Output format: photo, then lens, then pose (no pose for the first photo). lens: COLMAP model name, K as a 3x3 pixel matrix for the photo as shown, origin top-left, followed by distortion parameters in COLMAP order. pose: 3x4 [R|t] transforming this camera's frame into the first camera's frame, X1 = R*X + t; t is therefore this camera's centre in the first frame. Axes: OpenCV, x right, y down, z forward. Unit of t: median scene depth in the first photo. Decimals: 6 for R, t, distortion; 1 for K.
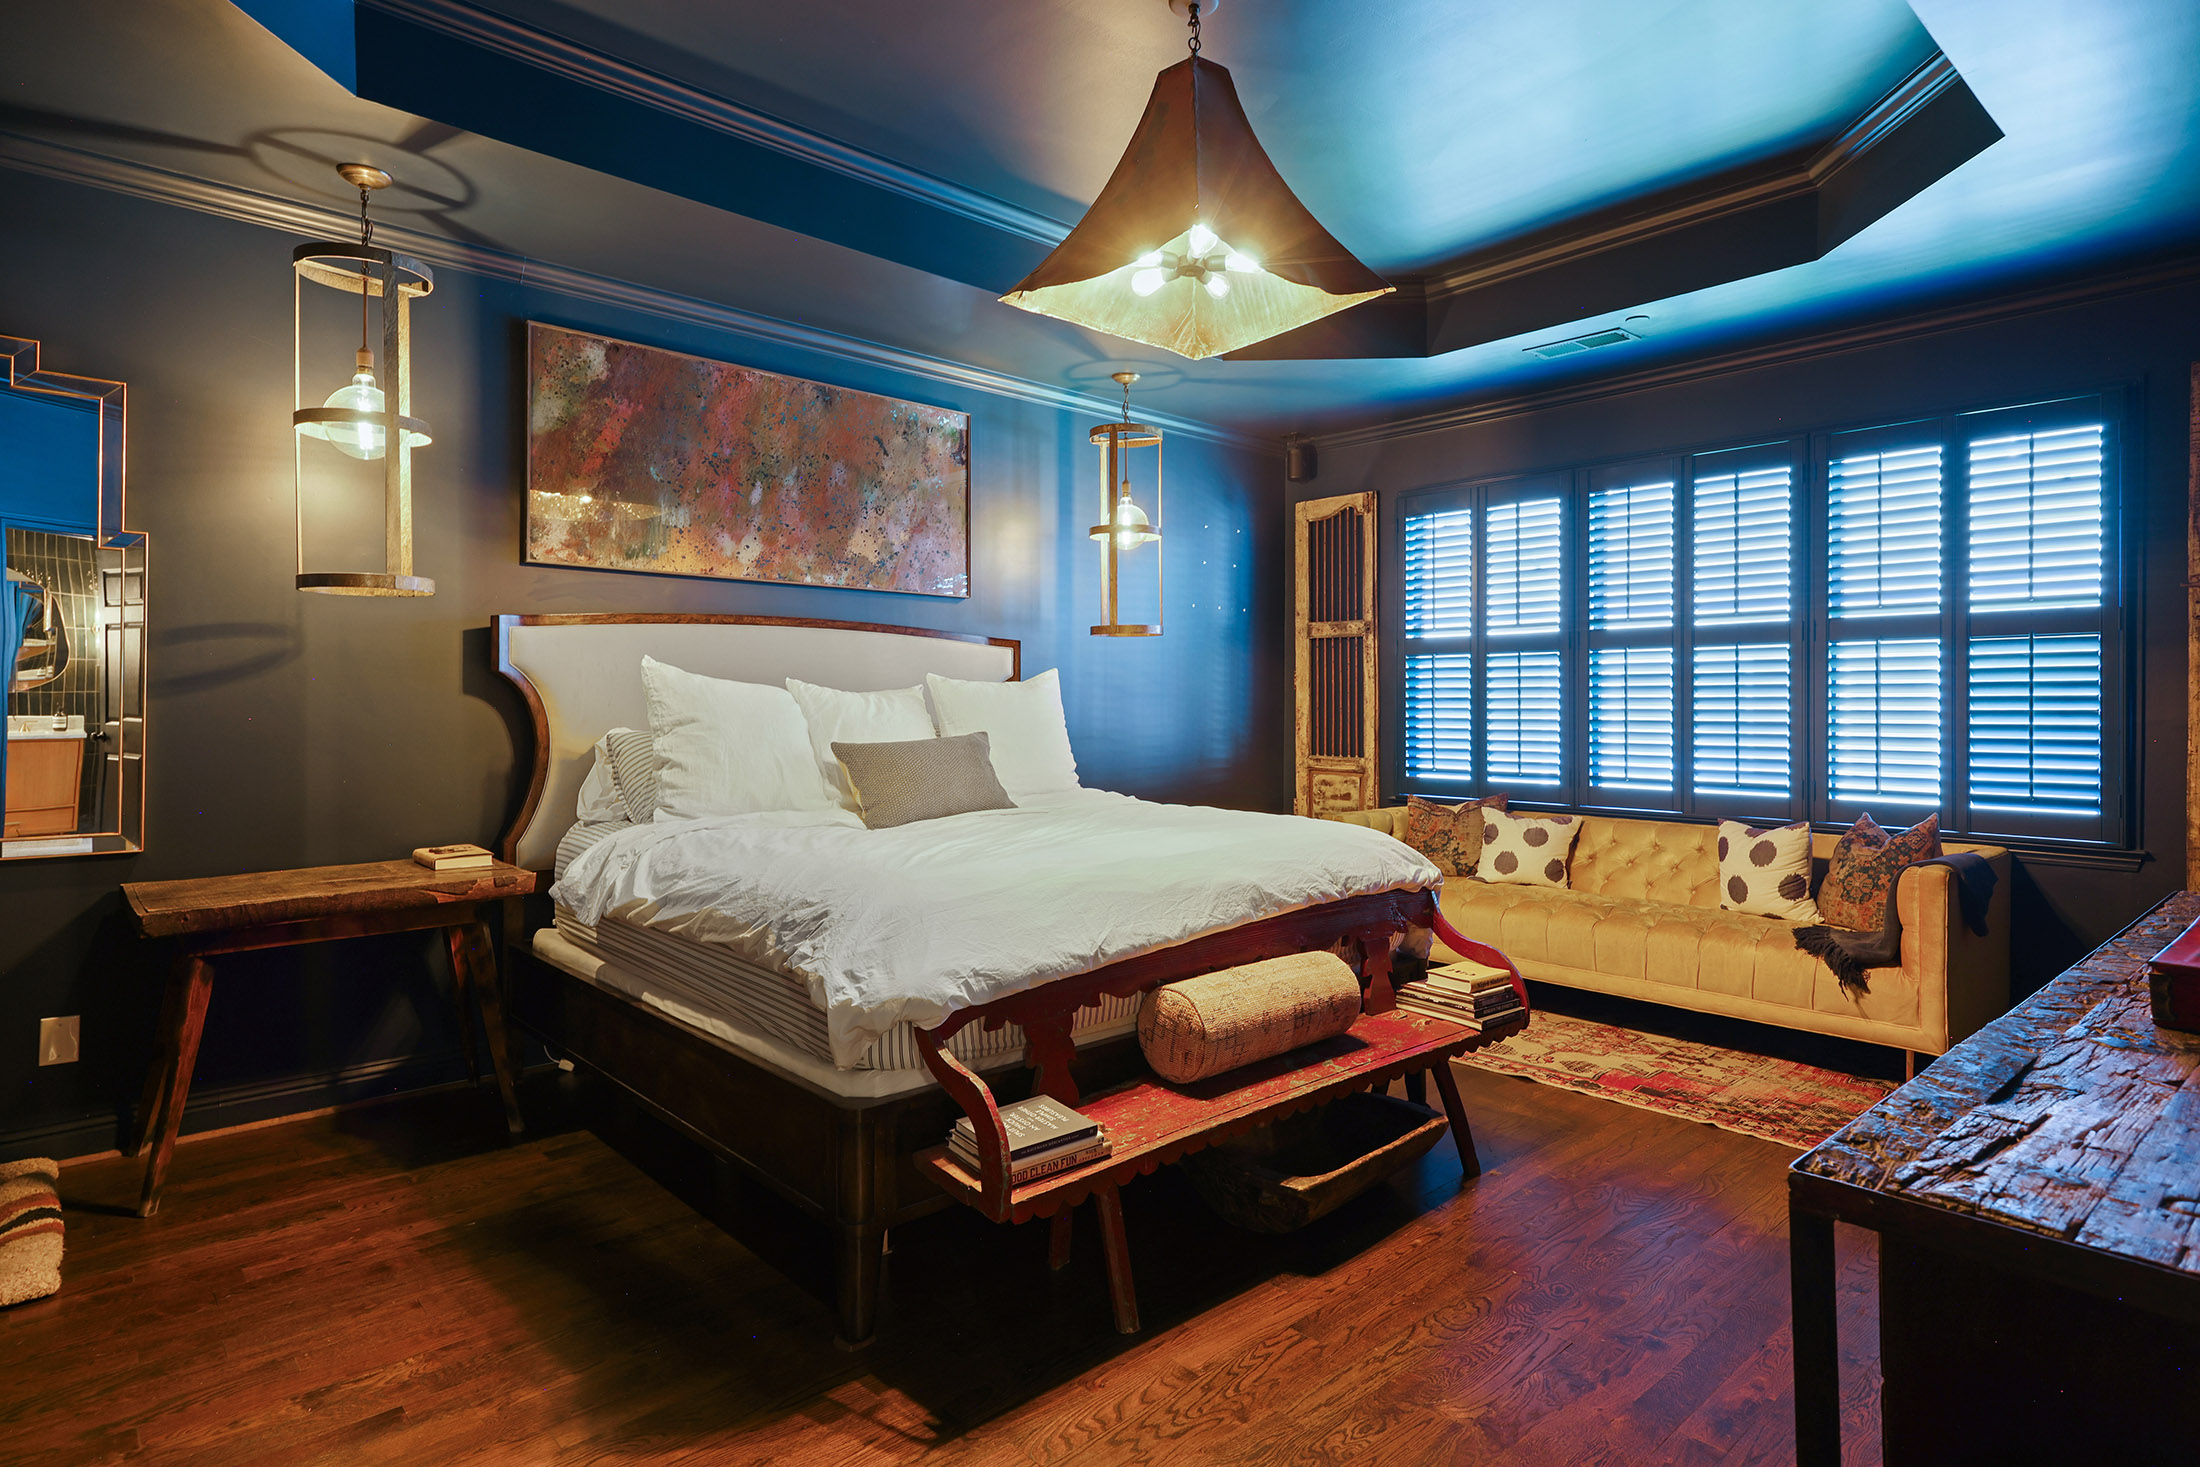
lens RADIAL K [[1171.0, 0, 1104.7], [0, 1171.0, 716.1], [0, 0, 1]] dist [0.016673, -0.004417]
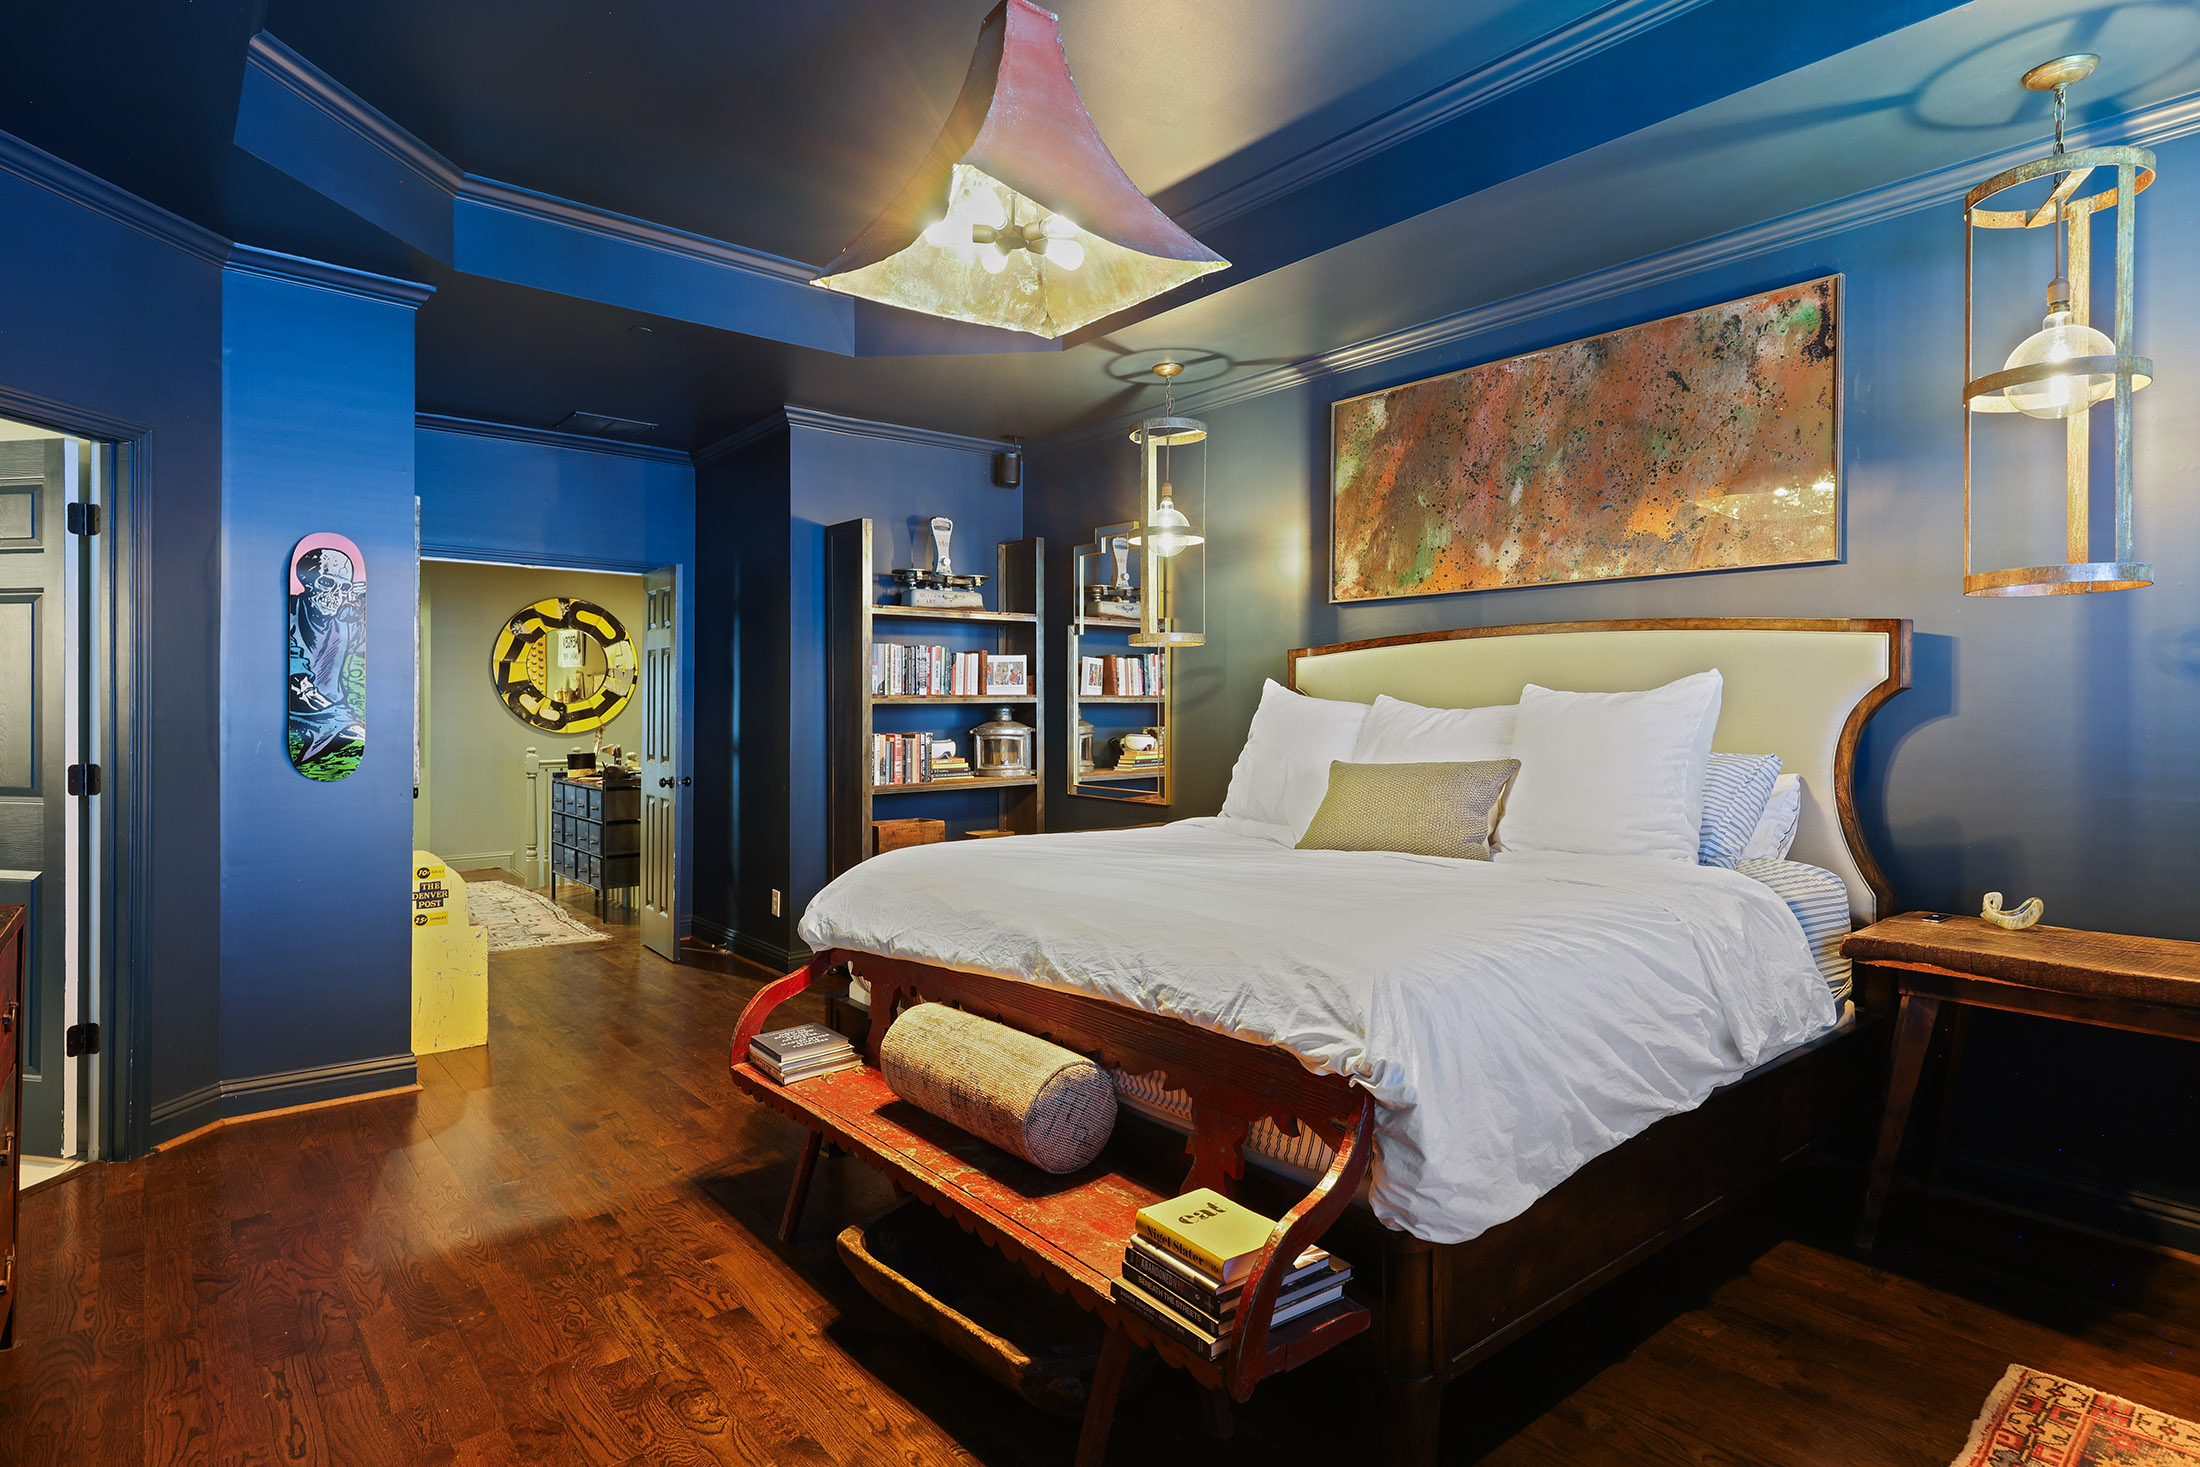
lens RADIAL K [[1171.0, 0, 1104.6], [0, 1171.0, 722.6], [0, 0, 1]] dist [0.016673, -0.004417]
pose [[-0.055462, 0.006726, -0.998438, 0.661332], [-0.015632, 0.999849, 0.007604, -0.011997], [0.998338, 0.016029, -0.055348, 0.760439]]
